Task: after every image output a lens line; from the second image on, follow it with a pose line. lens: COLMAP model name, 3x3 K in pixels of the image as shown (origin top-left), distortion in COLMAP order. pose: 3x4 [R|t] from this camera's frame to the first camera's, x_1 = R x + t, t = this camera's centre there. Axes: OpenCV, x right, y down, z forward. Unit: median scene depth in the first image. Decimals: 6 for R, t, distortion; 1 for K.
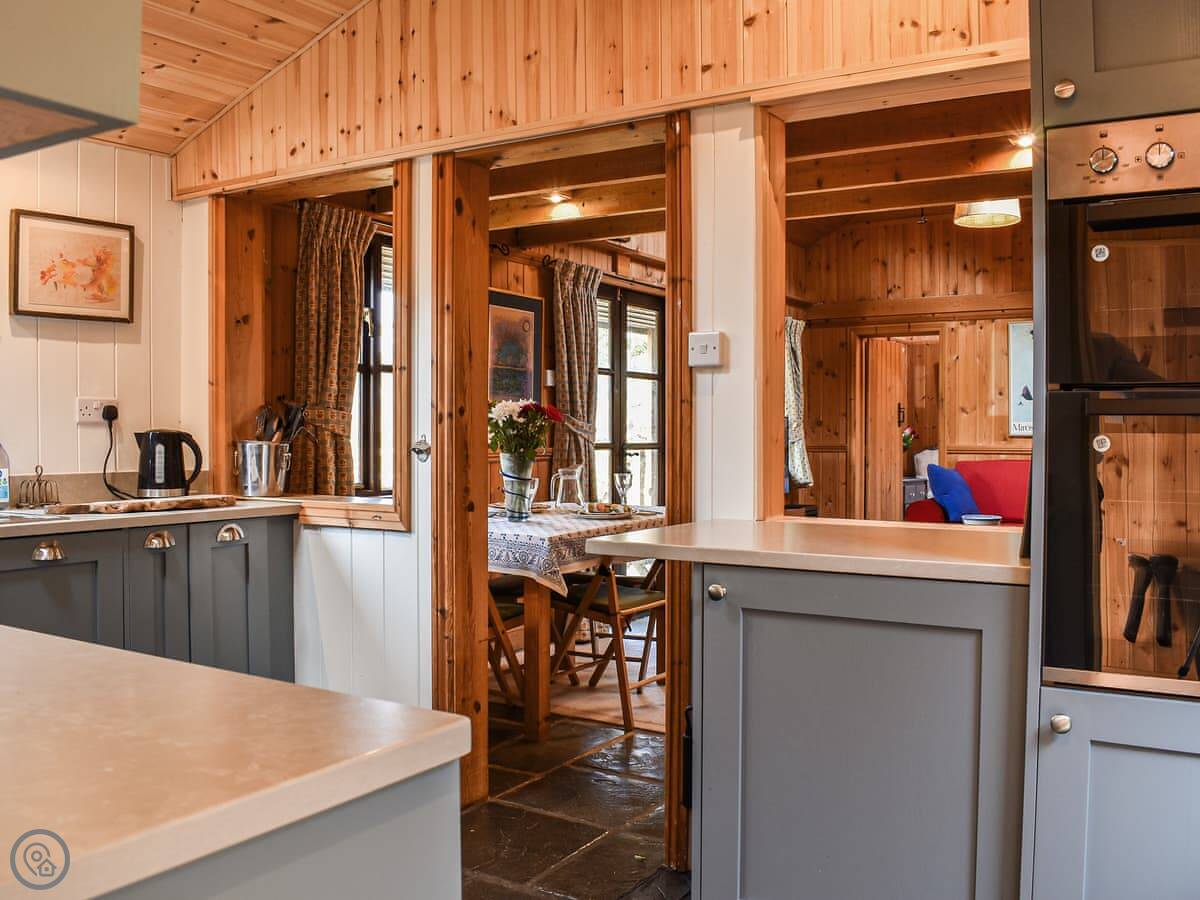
lens RADIAL K [[1125.2, 0, 557.9], [0, 1125.2, 437.8], [0, 0, 1]] dist [-0.083765, -0.008520]
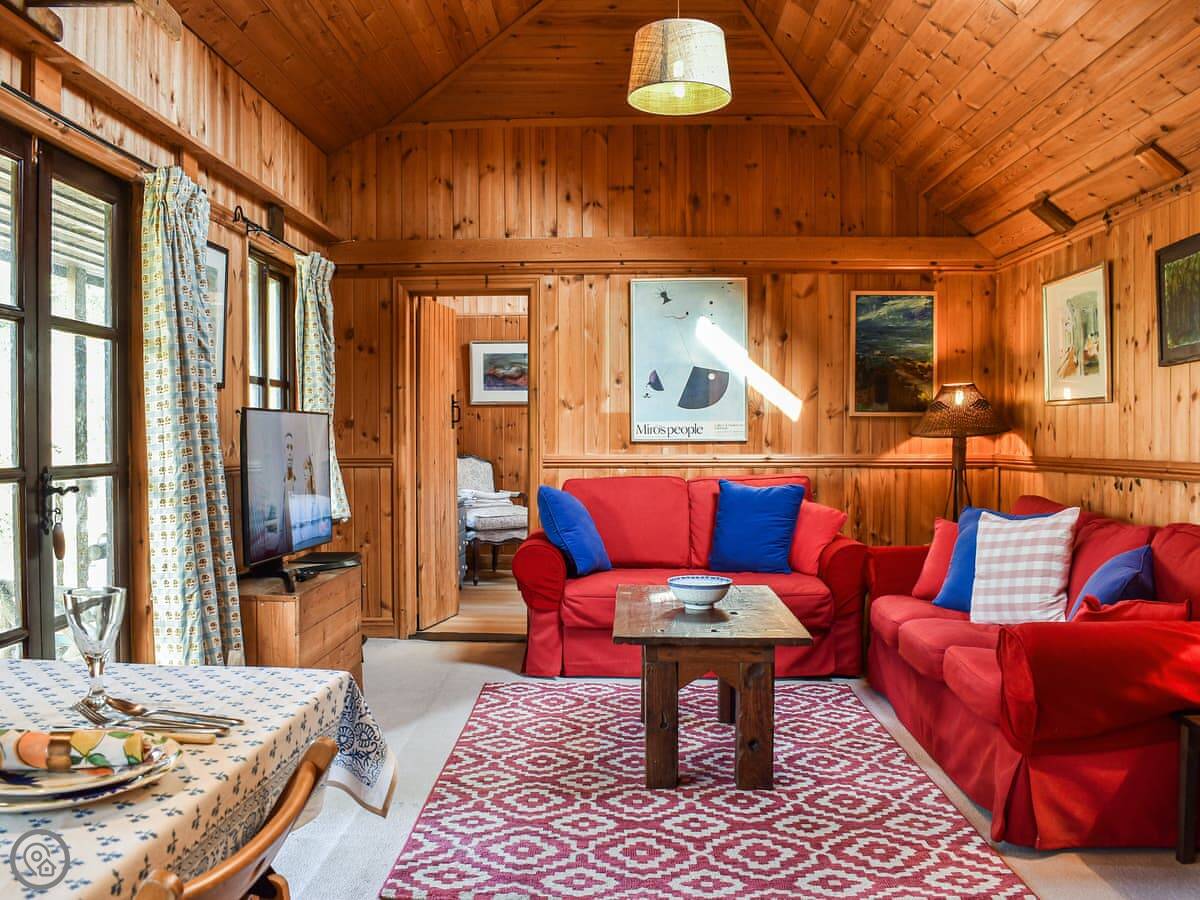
lens RADIAL K [[1147.3, 0, 578.6], [0, 1147.3, 455.7], [0, 0, 1]] dist [-0.096504, 0.016140]
pose [[0.860075, -0.014195, 0.509970, 0.008075], [0.005899, 0.999823, 0.017881, -0.005763], [-0.510134, -0.012370, 0.860006, 0.381085]]
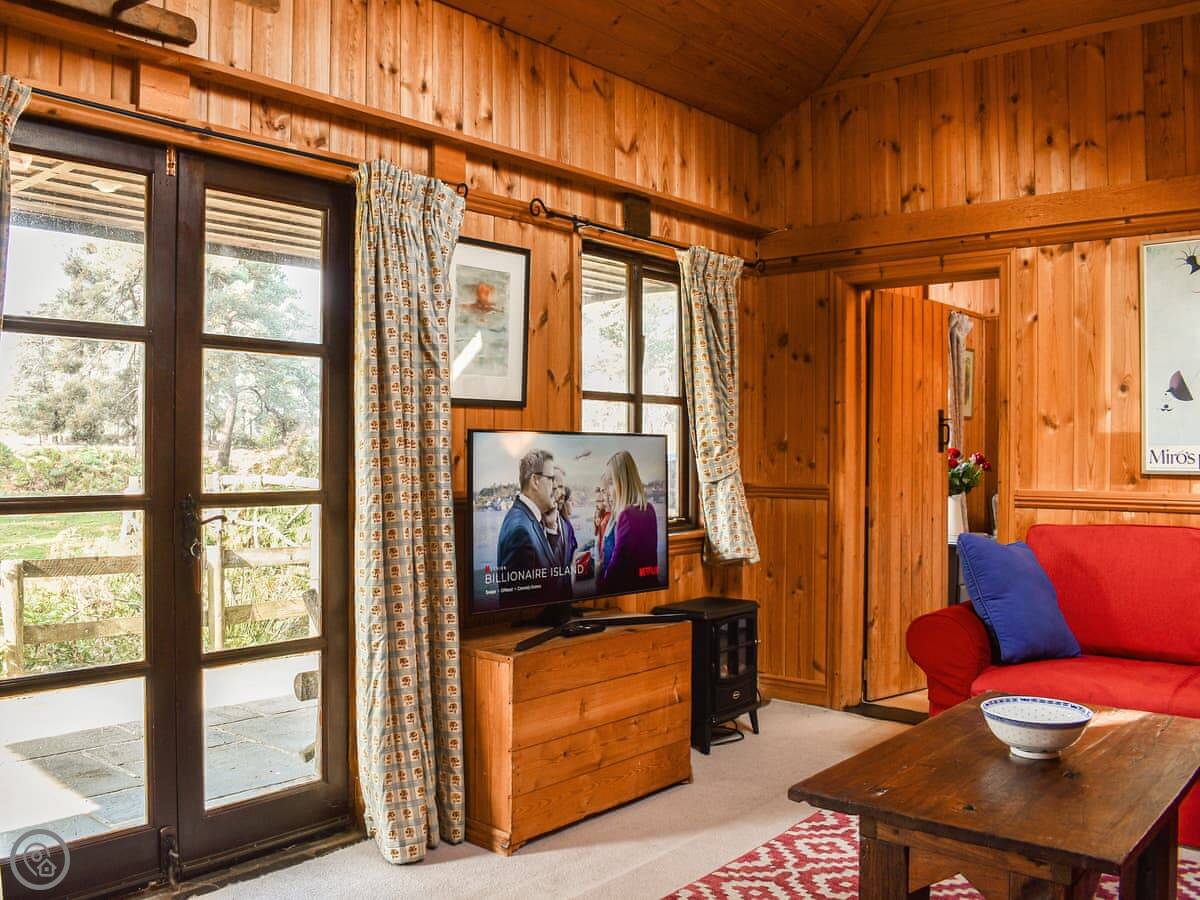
lens RADIAL K [[1110.1, 0, 496.5], [0, 1110.1, 452.5], [0, 0, 1]] dist [-0.094887, 0.011143]
pose [[0.984815, 0.003418, -0.173574, 0.202068], [-0.003565, 0.999994, -0.000535, -0.009633], [0.173571, 0.001146, 0.984821, 0.468619]]
